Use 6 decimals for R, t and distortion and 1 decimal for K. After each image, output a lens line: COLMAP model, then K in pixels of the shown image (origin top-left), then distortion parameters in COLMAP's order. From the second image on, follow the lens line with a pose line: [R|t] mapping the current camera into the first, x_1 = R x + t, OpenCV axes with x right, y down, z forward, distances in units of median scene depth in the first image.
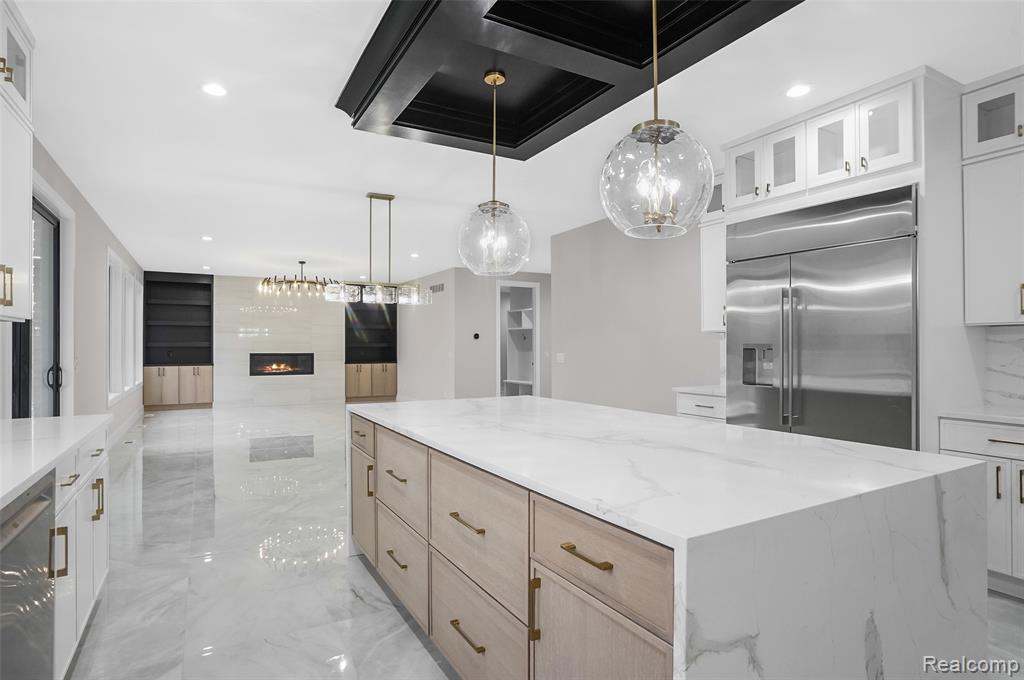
lens RADIAL K [[558.9, 0, 509.0], [0, 558.9, 337.9], [0, 0, 1]] dist [-0.042454, 0.014837]
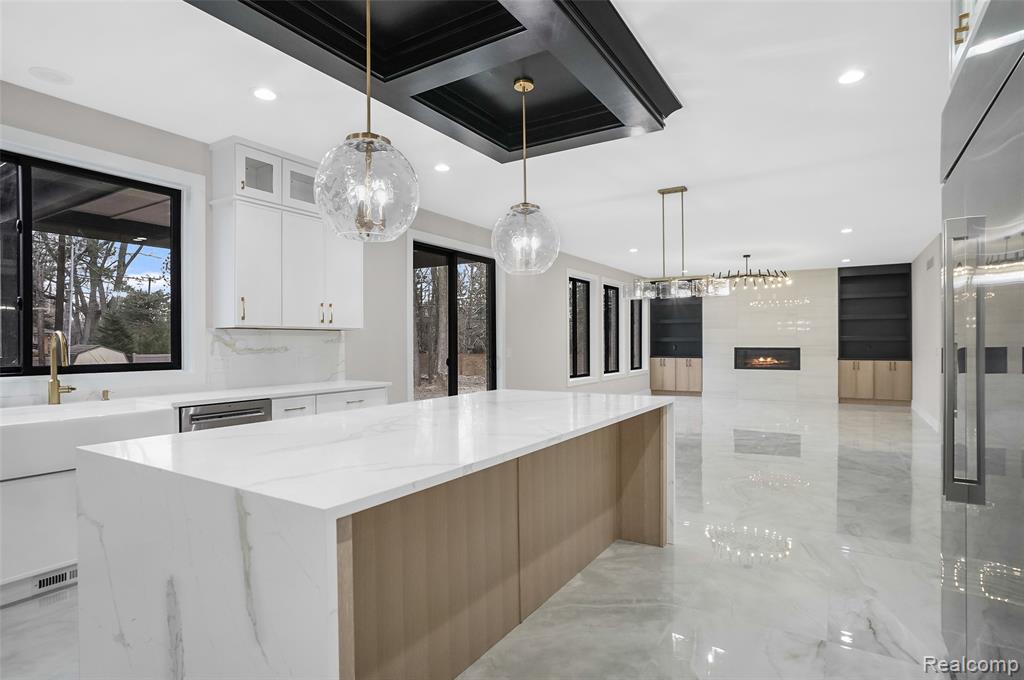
lens RADIAL K [[558.9, 0, 521.0], [0, 558.9, 348.2], [0, 0, 1]] dist [-0.042454, 0.014837]
pose [[0.474915, 0.008004, -0.879995, 0.276088], [0.018416, 0.999649, 0.019032, 0.001846], [0.879839, -0.025245, 0.474602, 0.152081]]
